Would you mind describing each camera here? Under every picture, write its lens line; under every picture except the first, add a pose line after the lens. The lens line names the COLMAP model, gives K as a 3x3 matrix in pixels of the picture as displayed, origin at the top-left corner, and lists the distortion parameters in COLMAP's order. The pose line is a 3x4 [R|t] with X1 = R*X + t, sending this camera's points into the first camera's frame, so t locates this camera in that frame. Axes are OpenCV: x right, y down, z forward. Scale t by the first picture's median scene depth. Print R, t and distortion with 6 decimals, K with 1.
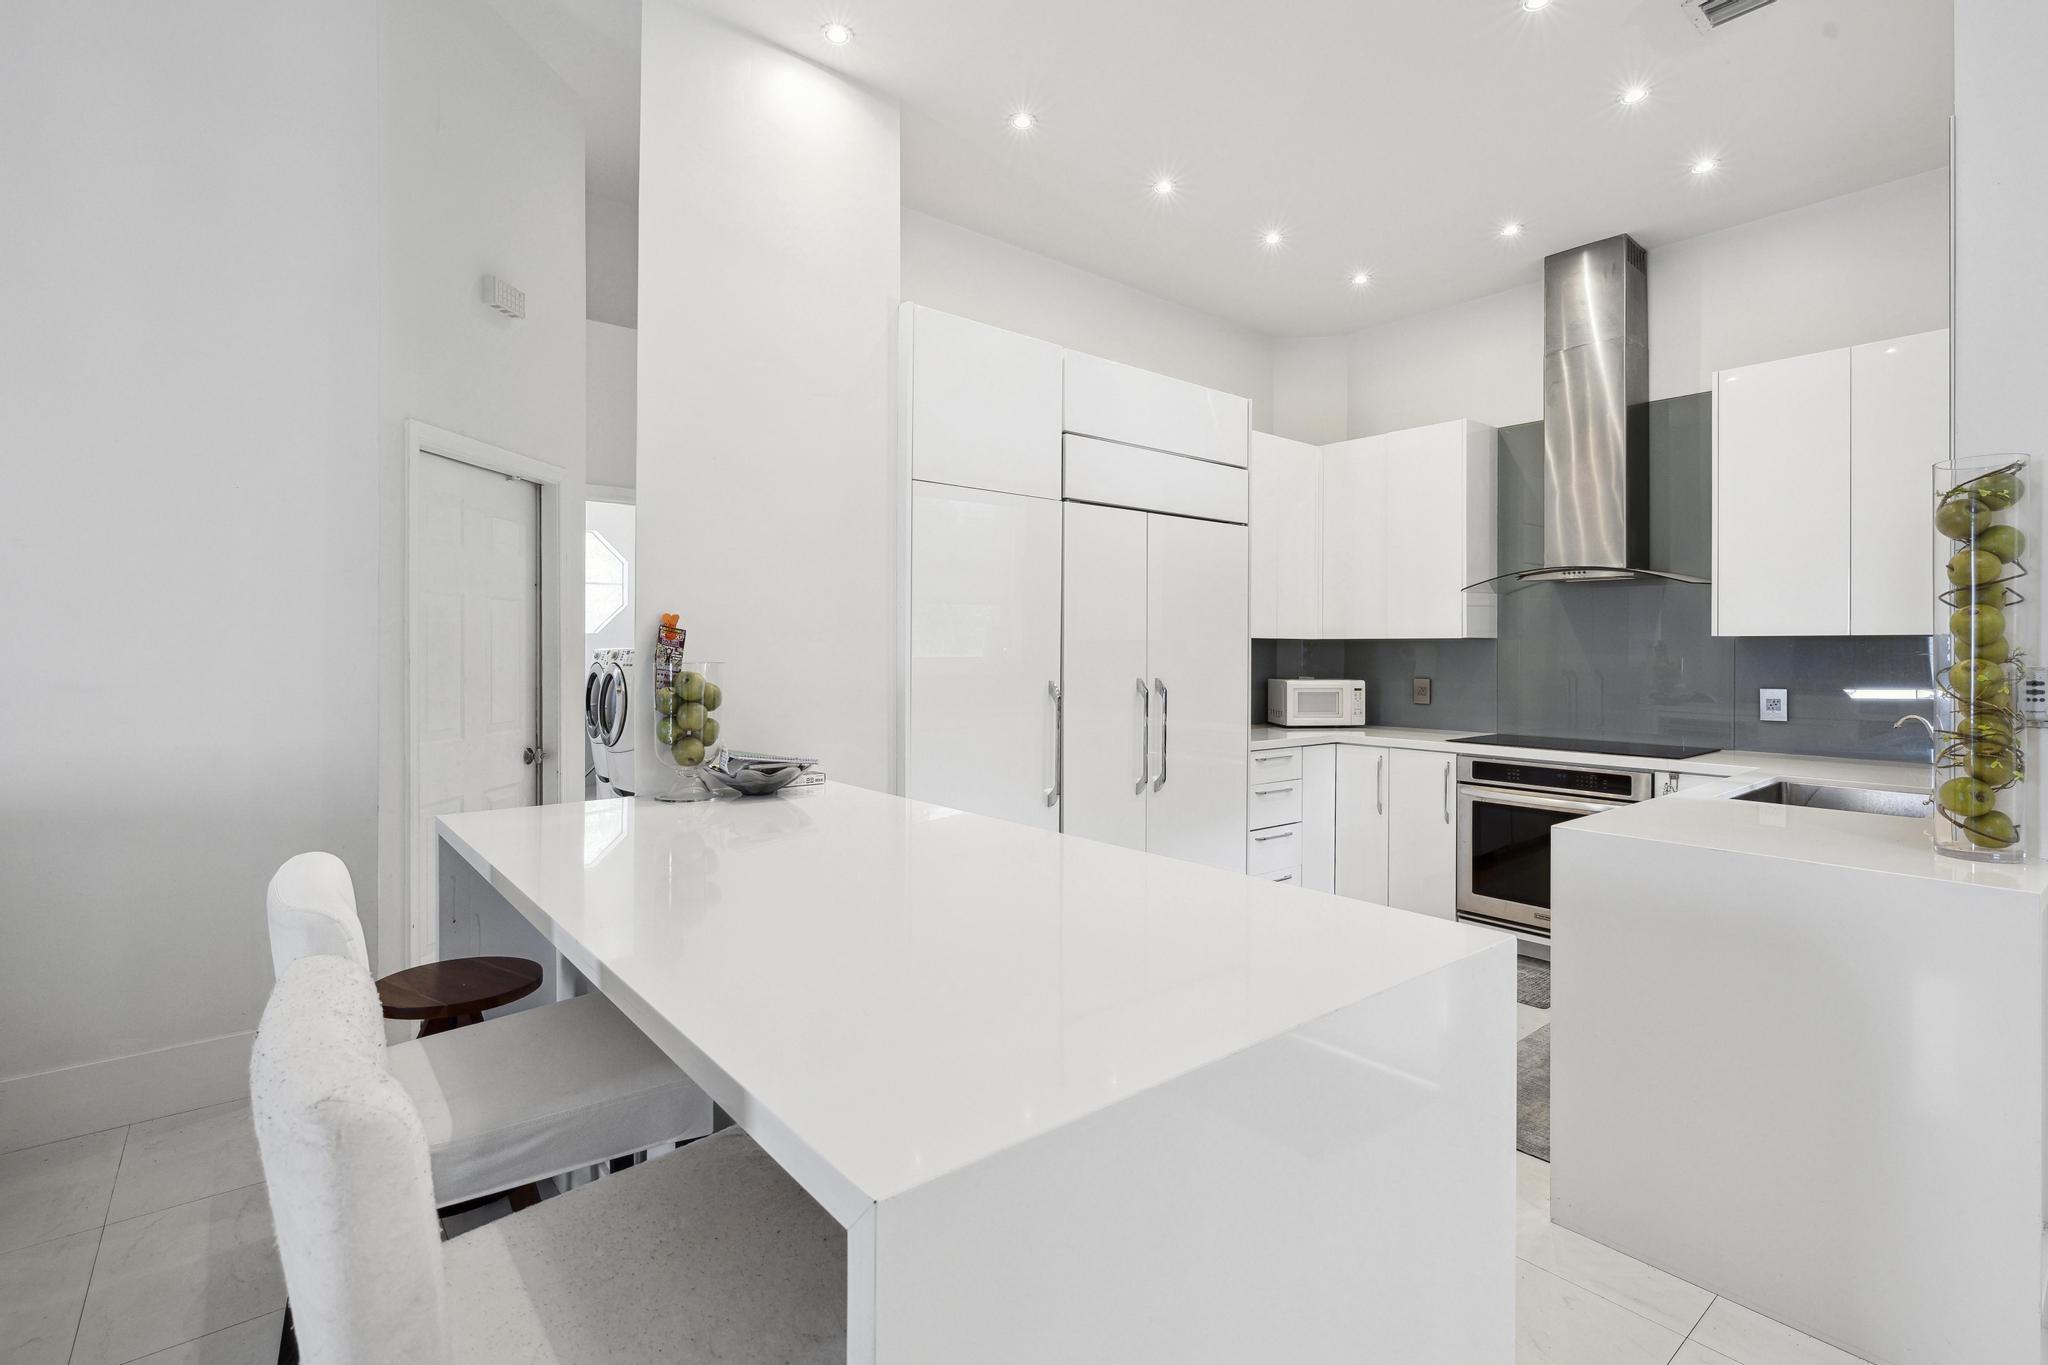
lens RADIAL K [[947.6, 0, 1030.8], [0, 947.6, 646.5], [0, 0, 1]] dist [-0.002142, -0.000147]
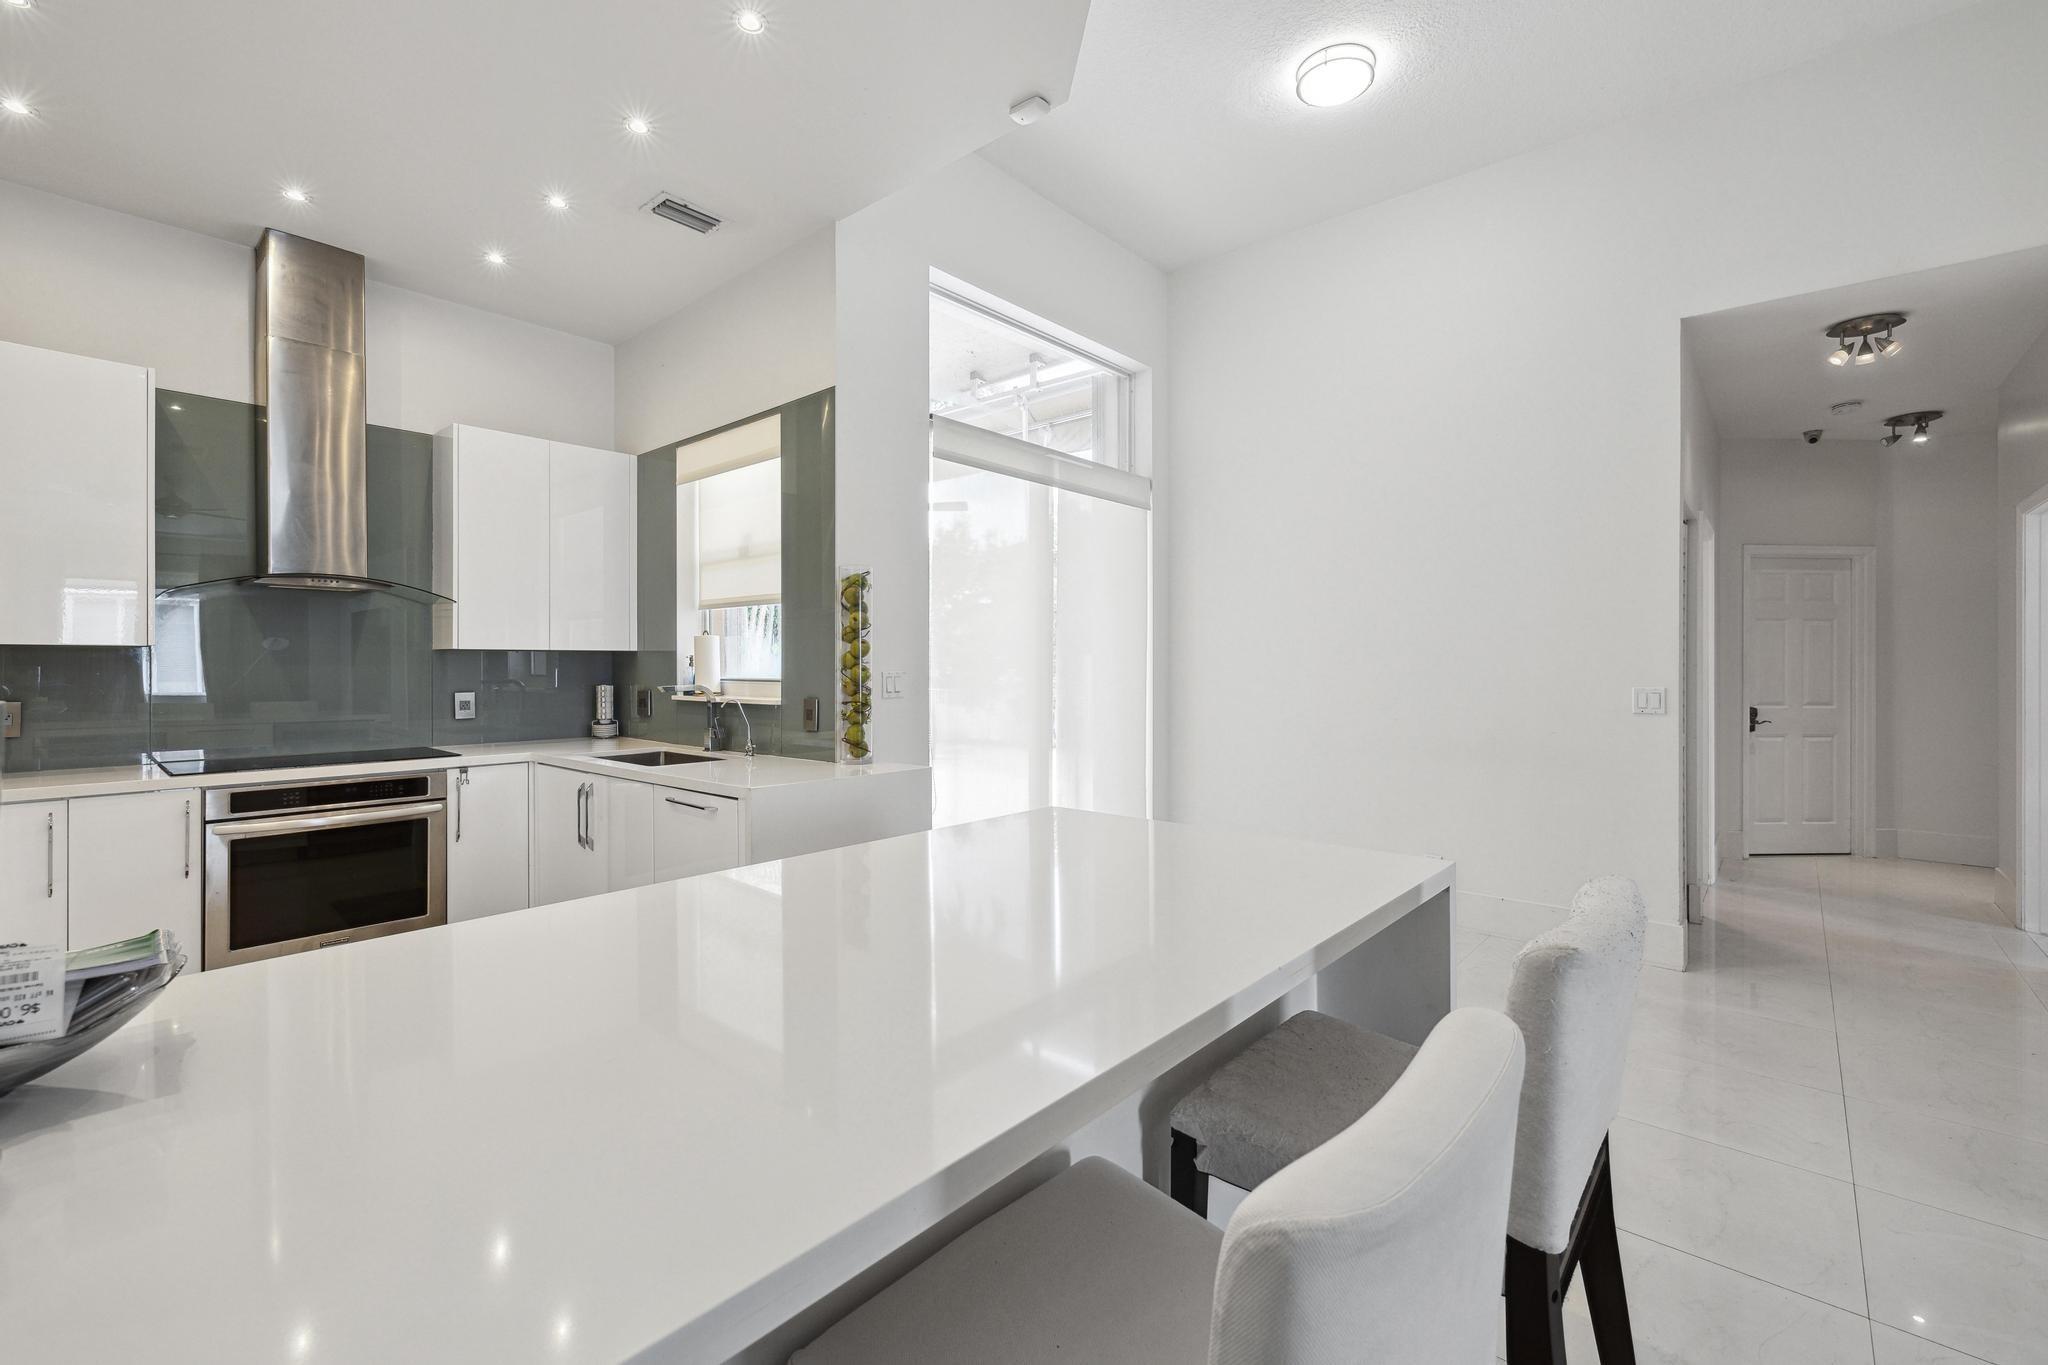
lens RADIAL K [[875.3, 0, 1015.0], [0, 875.3, 664.5], [0, 0, 1]] dist [-0.000414, -0.000049]
pose [[-0.158289, -0.003440, 0.987387, -0.458688], [-0.003138, 0.999991, 0.002981, 0.003082], [-0.987388, -0.002627, -0.158299, 0.494738]]
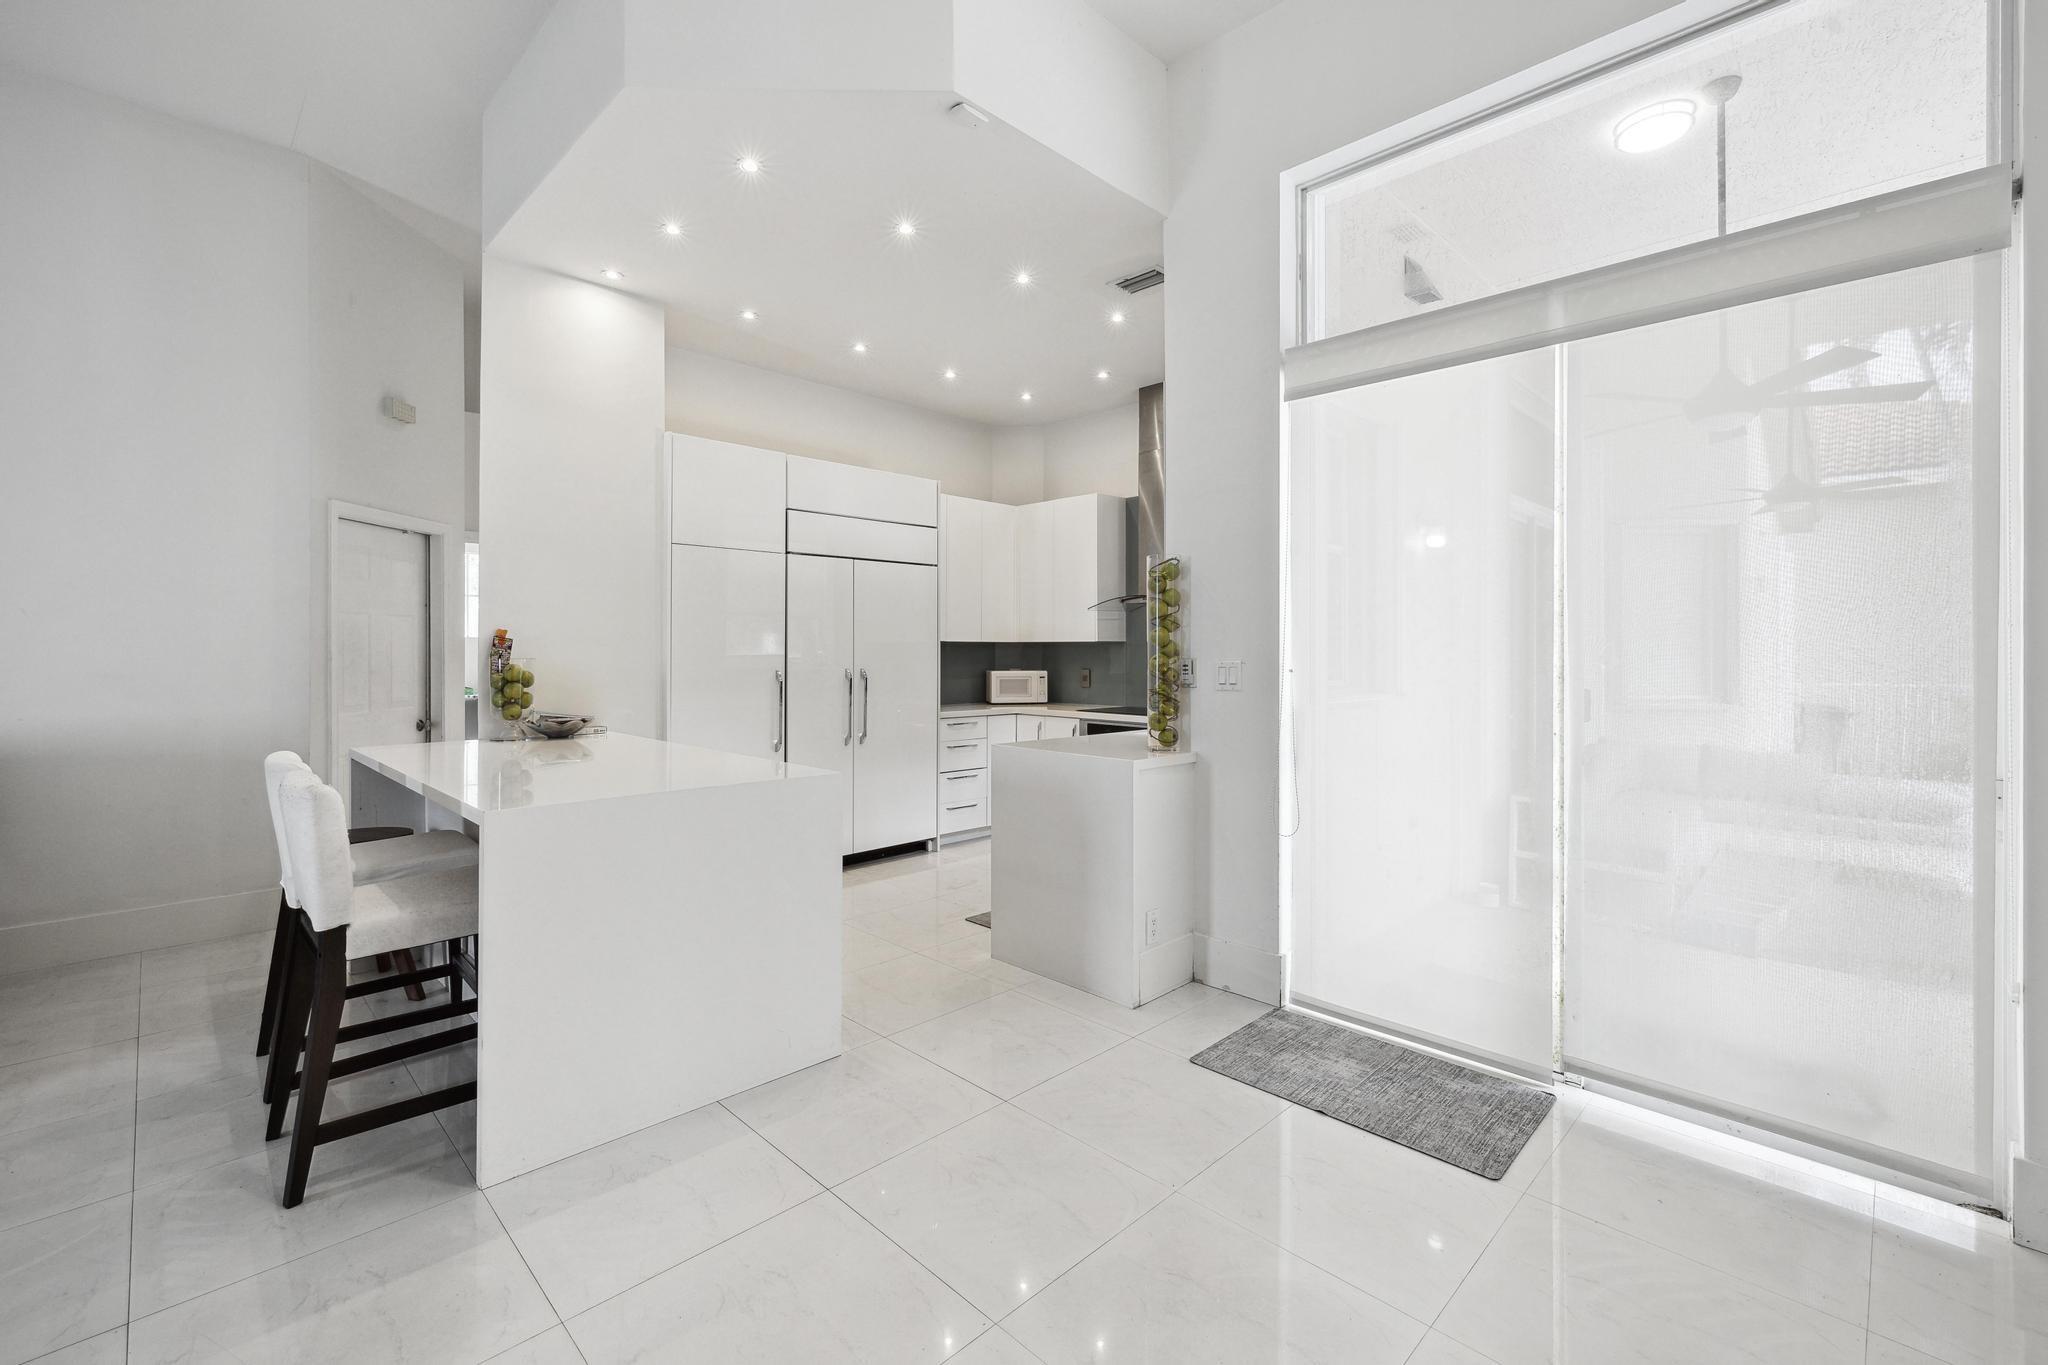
lens RADIAL K [[871.7, 0, 1027.4], [0, 871.7, 645.2], [0, 0, 1]] dist [0.002006, -0.000244]
pose [[0.995322, -0.001875, 0.096599, 0.267614], [0.002050, 0.999996, -0.001709, -0.001371], [-0.096595, 0.001899, 0.995322, -0.419366]]
